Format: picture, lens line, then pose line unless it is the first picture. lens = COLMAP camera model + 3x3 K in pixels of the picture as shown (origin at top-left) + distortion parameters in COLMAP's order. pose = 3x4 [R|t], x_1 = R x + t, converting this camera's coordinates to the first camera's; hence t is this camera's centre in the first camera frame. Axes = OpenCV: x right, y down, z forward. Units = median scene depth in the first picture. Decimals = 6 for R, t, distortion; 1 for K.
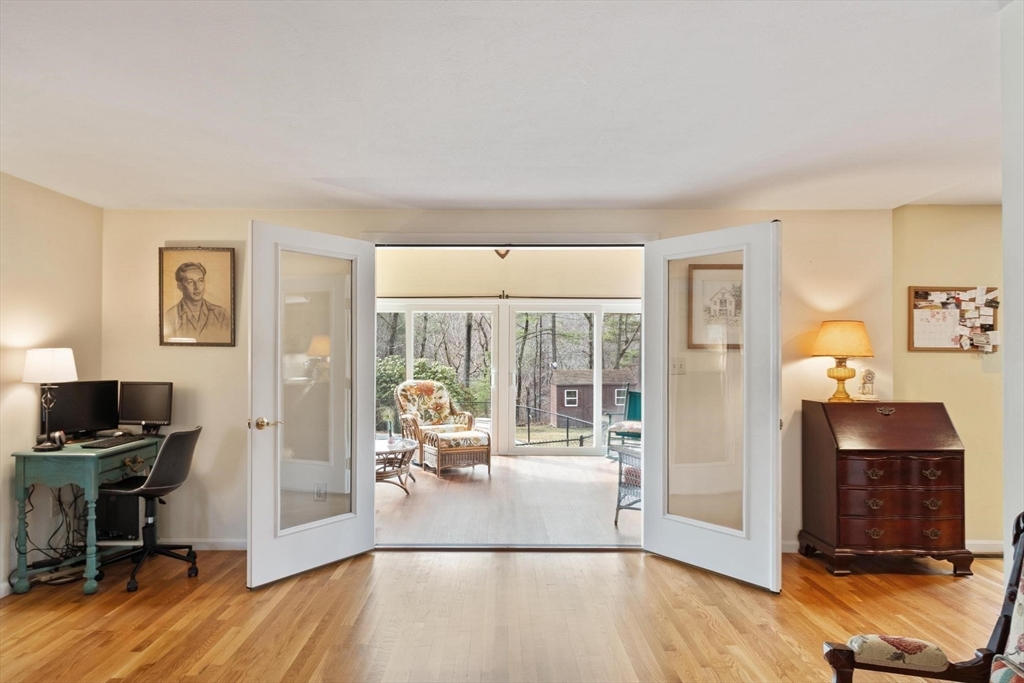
lens RADIAL K [[652.9, 0, 487.7], [0, 652.9, 351.7], [0, 0, 1]] dist [0.010097, 0.000564]
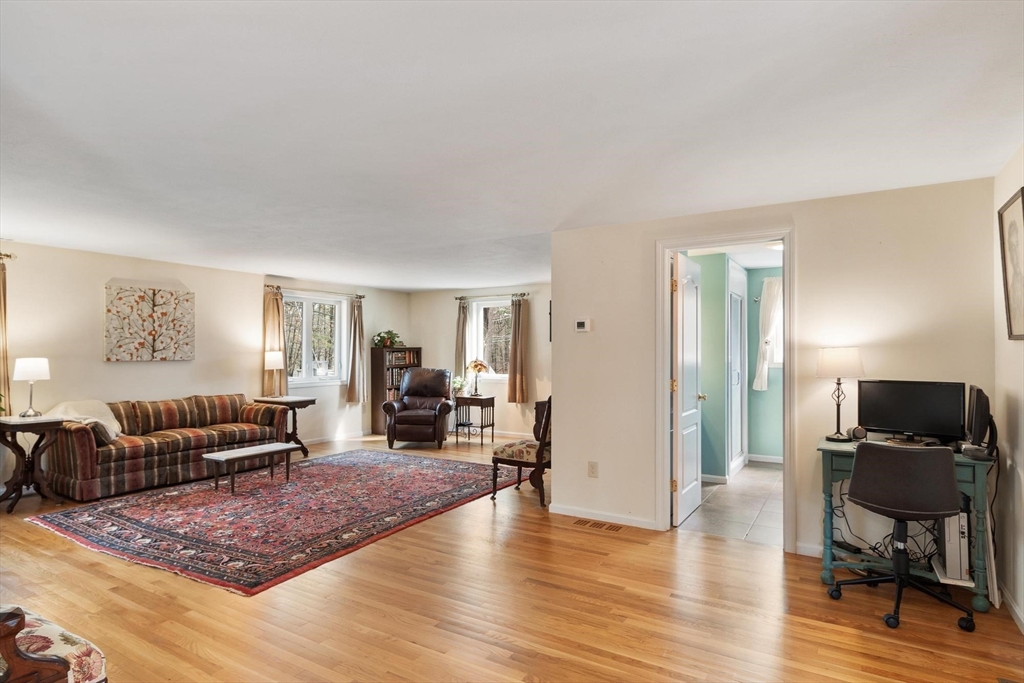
lens RADIAL K [[575.1, 0, 495.7], [0, 575.1, 348.1], [0, 0, 1]] dist [0.003754, -0.000056]
pose [[-0.518633, -0.008037, -0.854959, 0.324136], [0.003767, 0.999925, -0.011685, 0.004949], [0.854989, -0.009281, -0.518564, 0.753727]]
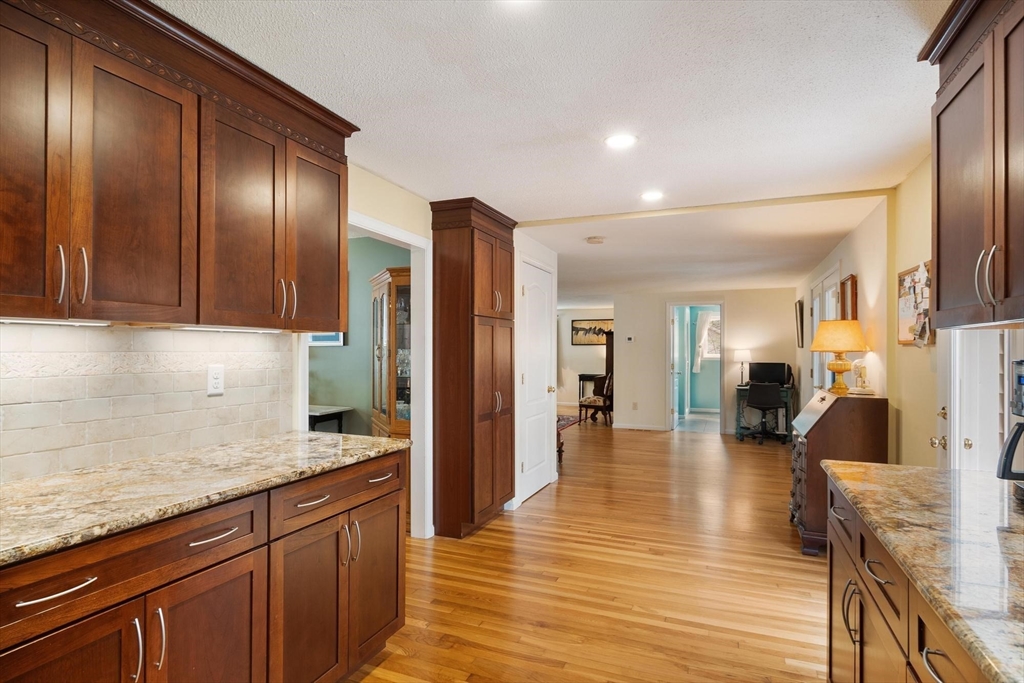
lens RADIAL K [[575.1, 0, 484.5], [0, 575.1, 348.6], [0, 0, 1]] dist [0.003754, -0.000056]
pose [[-0.391532, -0.008097, -0.920129, 1.484954], [0.002514, 0.999948, -0.009870, 0.009211], [0.920161, -0.006178, -0.391492, 0.709509]]
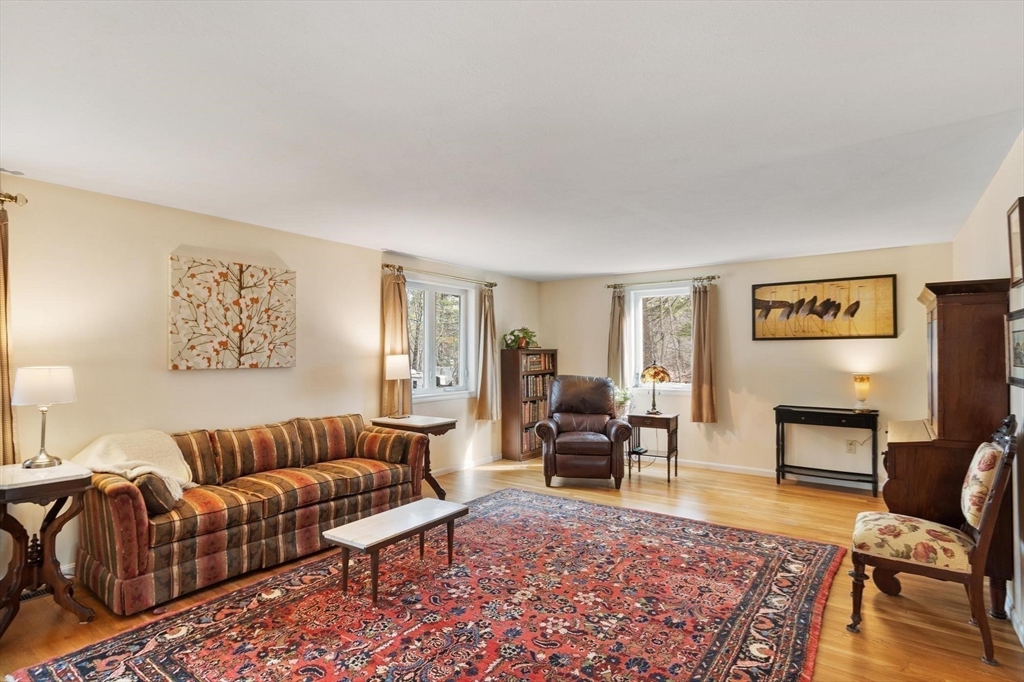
lens RADIAL K [[526.6, 0, 493.9], [0, 526.6, 347.3], [0, 0, 1]] dist [0.006179, -0.000966]
pose [[-0.584958, -0.012828, -0.810962, 0.054038], [0.005806, 0.999783, -0.020003, 0.001267], [0.811043, -0.016409, -0.584756, 0.231426]]
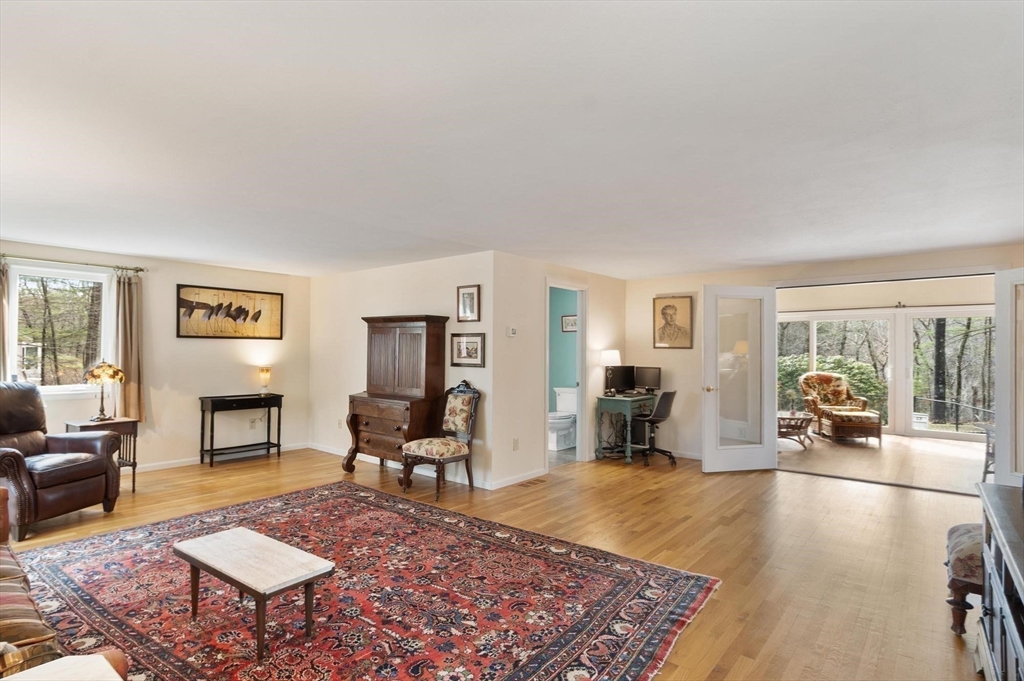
lens RADIAL K [[526.6, 0, 504.9], [0, 526.6, 349.0], [0, 0, 1]] dist [0.006179, -0.000966]
pose [[0.782090, -0.001232, -0.623164, 0.115007], [0.000615, 0.999999, -0.001206, -0.005449], [0.623165, 0.000560, 0.782090, -0.446007]]
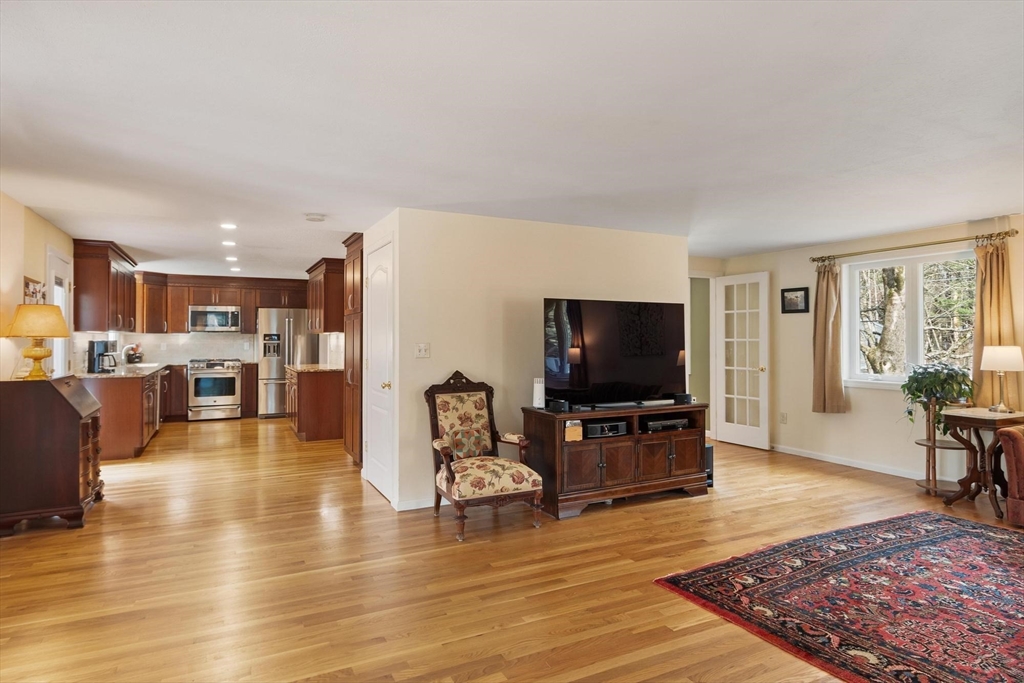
lens RADIAL K [[575.1, 0, 502.5], [0, 575.1, 332.7], [0, 0, 1]] dist [0.003754, -0.000056]
pose [[-0.457158, 0.003024, 0.889381, -0.554998], [-0.010906, 0.999900, -0.009006, 0.002899], [-0.889319, -0.013816, -0.457079, 0.632133]]
